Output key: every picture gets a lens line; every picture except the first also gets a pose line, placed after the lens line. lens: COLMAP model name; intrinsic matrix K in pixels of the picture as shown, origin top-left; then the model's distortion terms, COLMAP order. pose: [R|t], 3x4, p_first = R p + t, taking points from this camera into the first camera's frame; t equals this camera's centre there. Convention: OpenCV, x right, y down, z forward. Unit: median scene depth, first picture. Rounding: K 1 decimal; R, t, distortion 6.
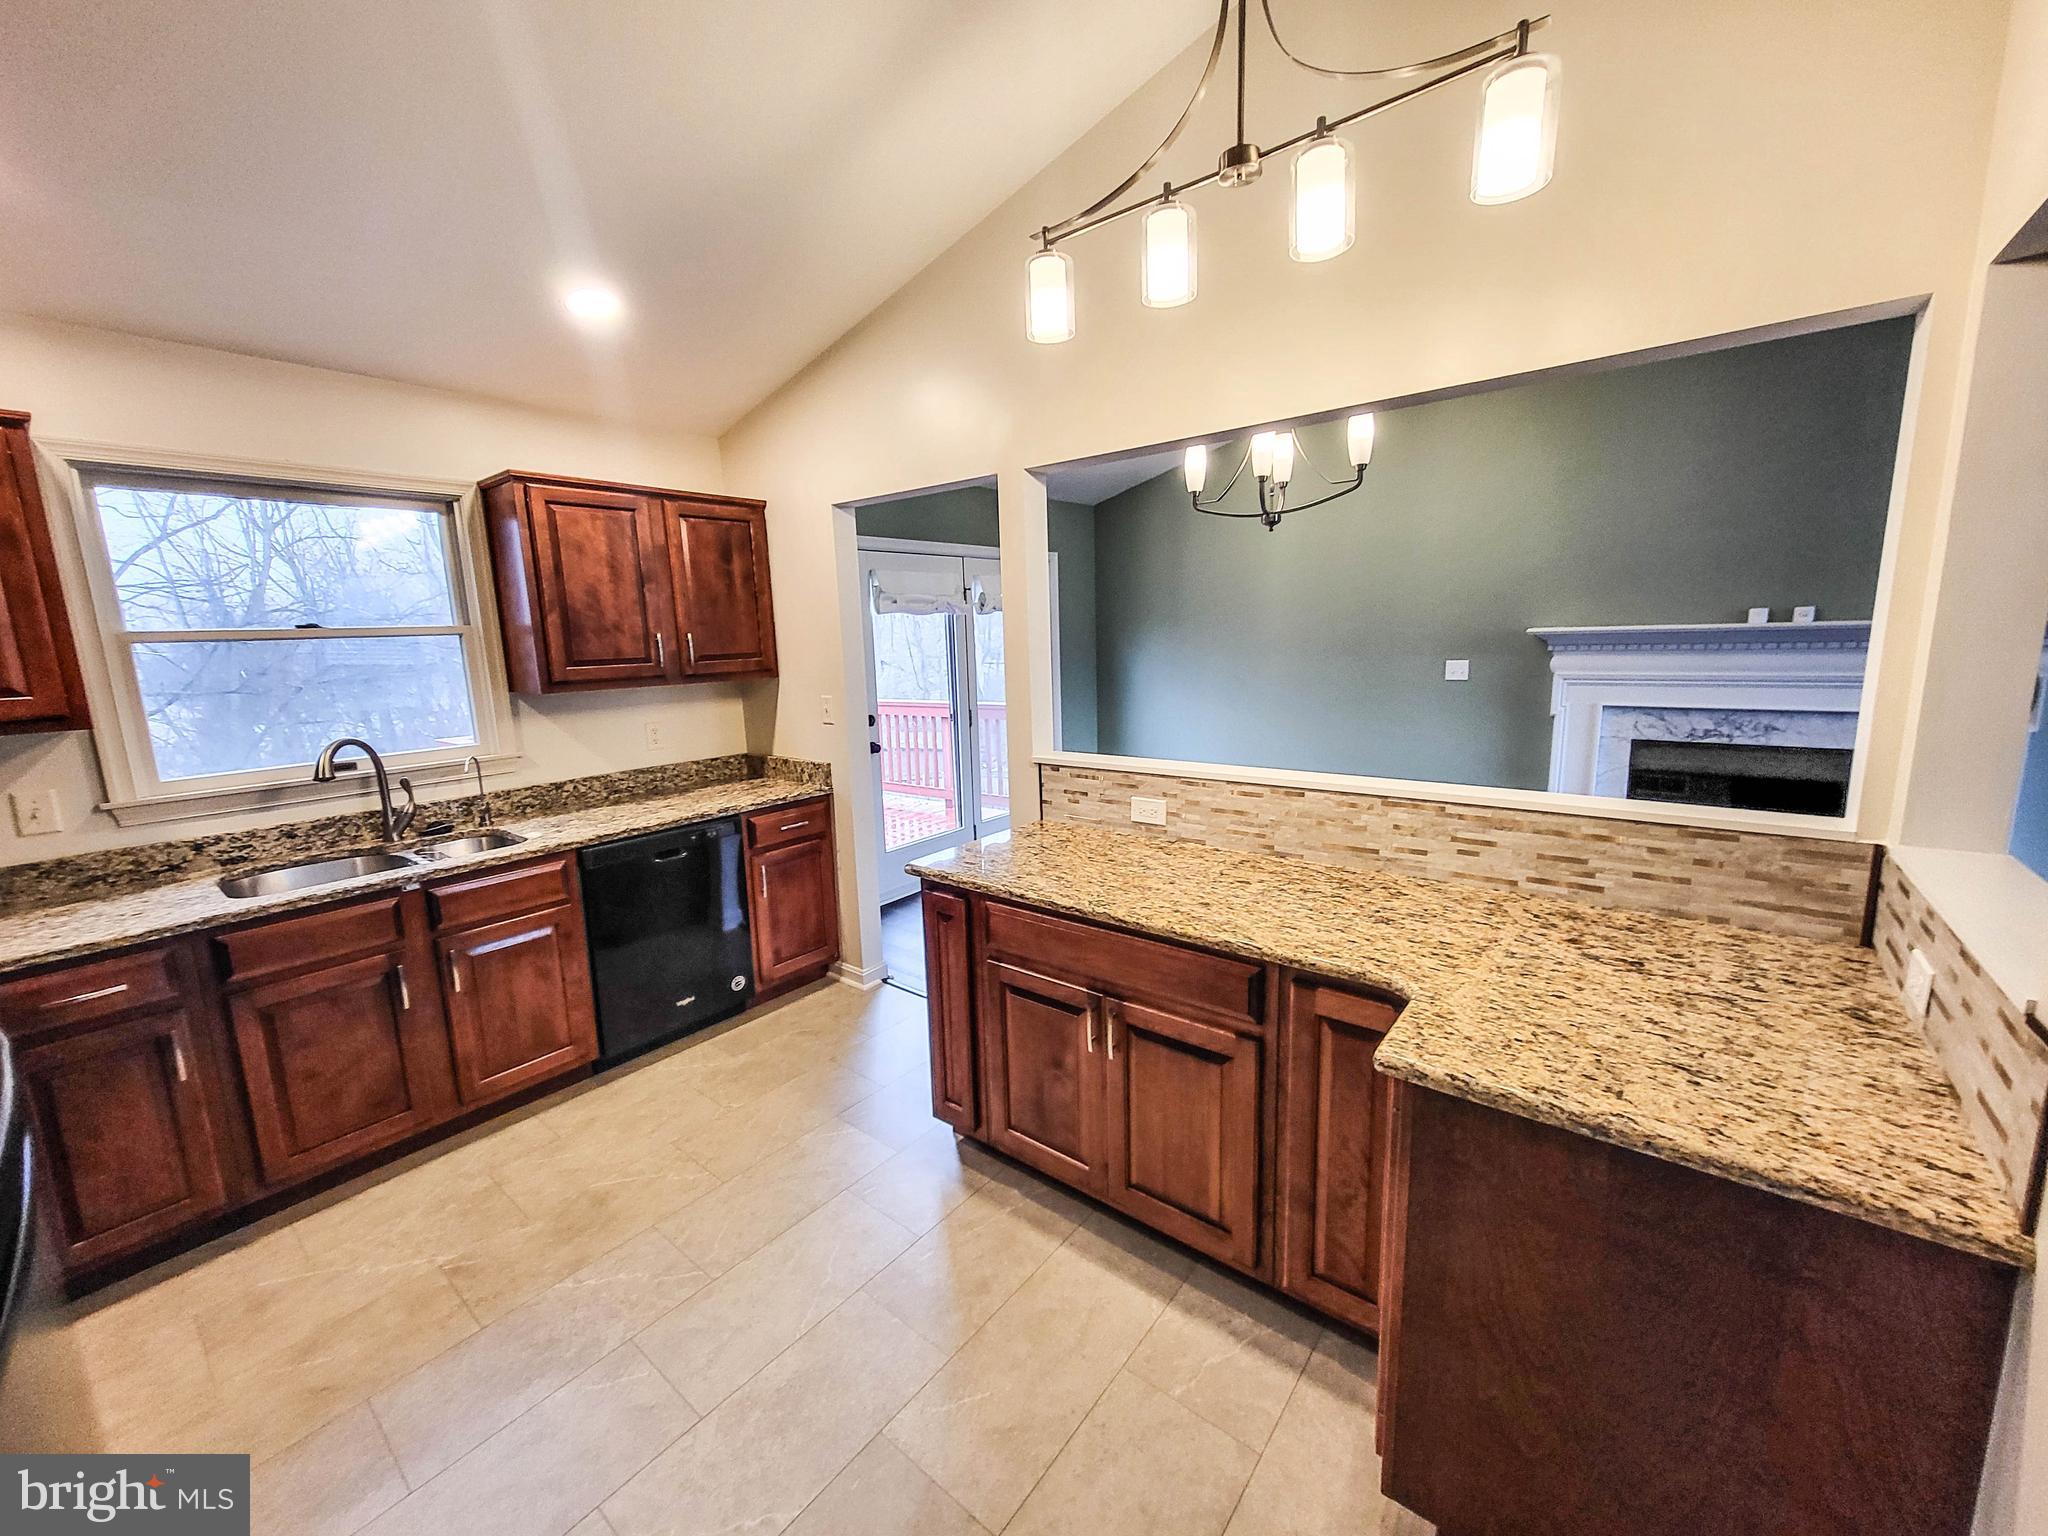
lens RADIAL K [[798.1, 0, 1016.9], [0, 798.1, 766.9], [0, 0, 1]] dist [0.008169, -0.000328]
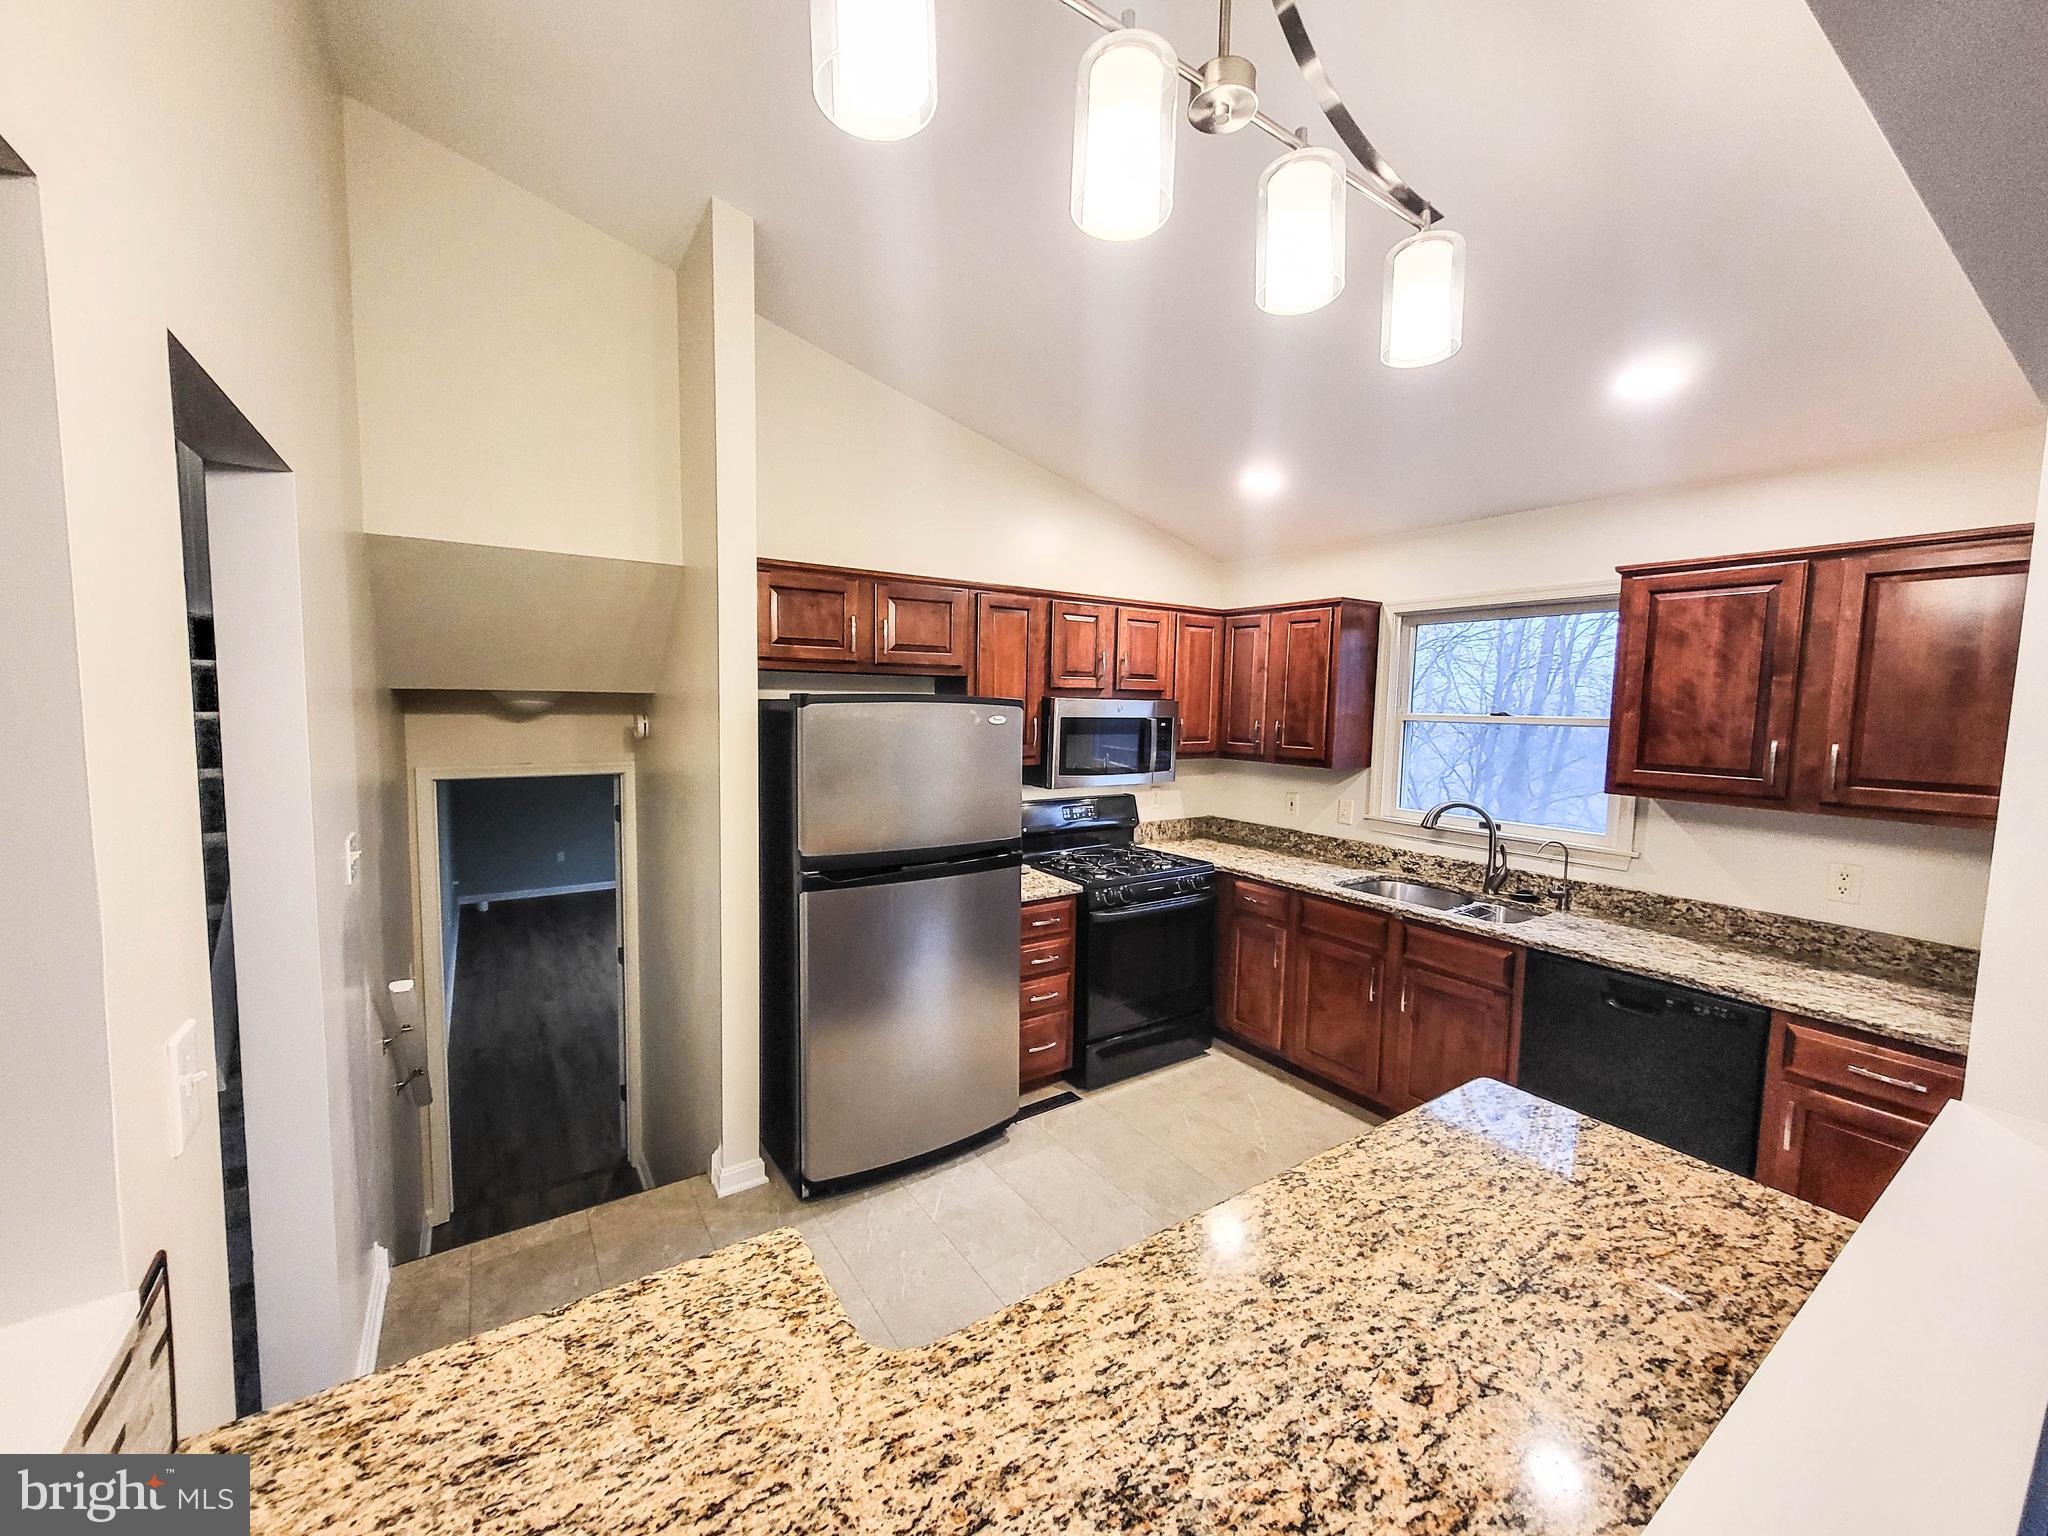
lens RADIAL K [[798.1, 0, 1020.3], [0, 798.1, 764.1], [0, 0, 1]] dist [0.008169, -0.000328]
pose [[-0.295164, 0.105663, -0.949586, 0.559168], [-0.169557, 0.972298, 0.160894, -0.173228], [0.940281, 0.208499, -0.269071, 0.640009]]
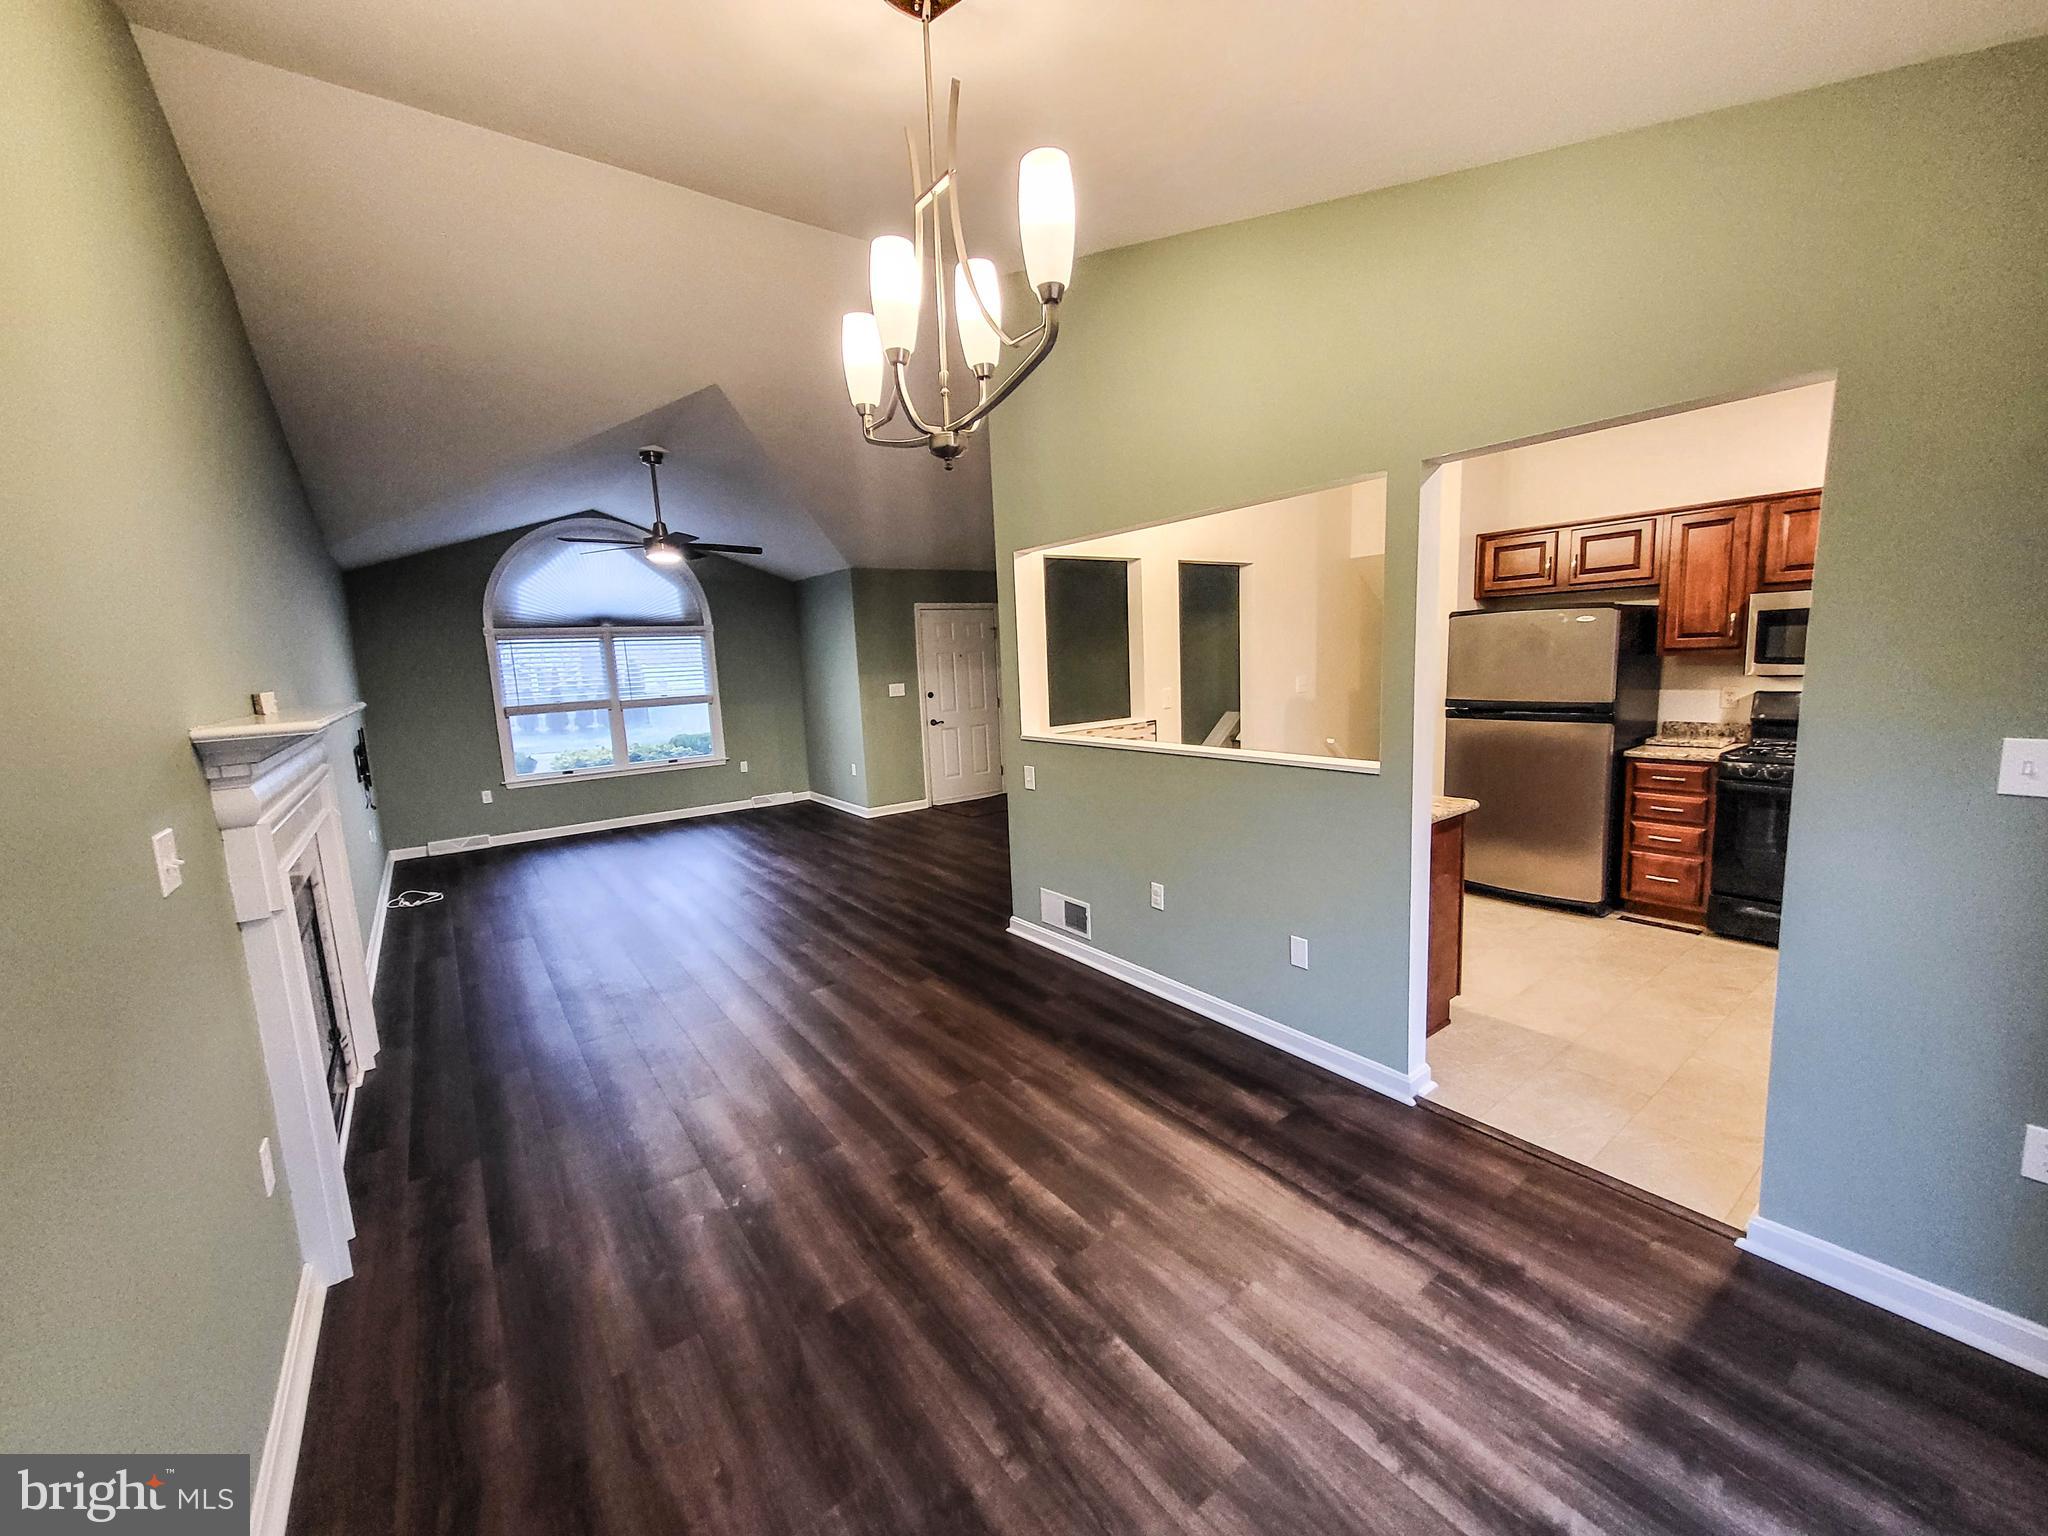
lens RADIAL K [[798.1, 0, 1028.1], [0, 798.1, 760.1], [0, 0, 1]] dist [0.008169, -0.000328]
pose [[-0.968098, 0.043409, 0.246785, 0.224791], [0.115773, 0.950942, 0.286889, -0.362982], [-0.222225, 0.306308, -0.925630, 2.064350]]
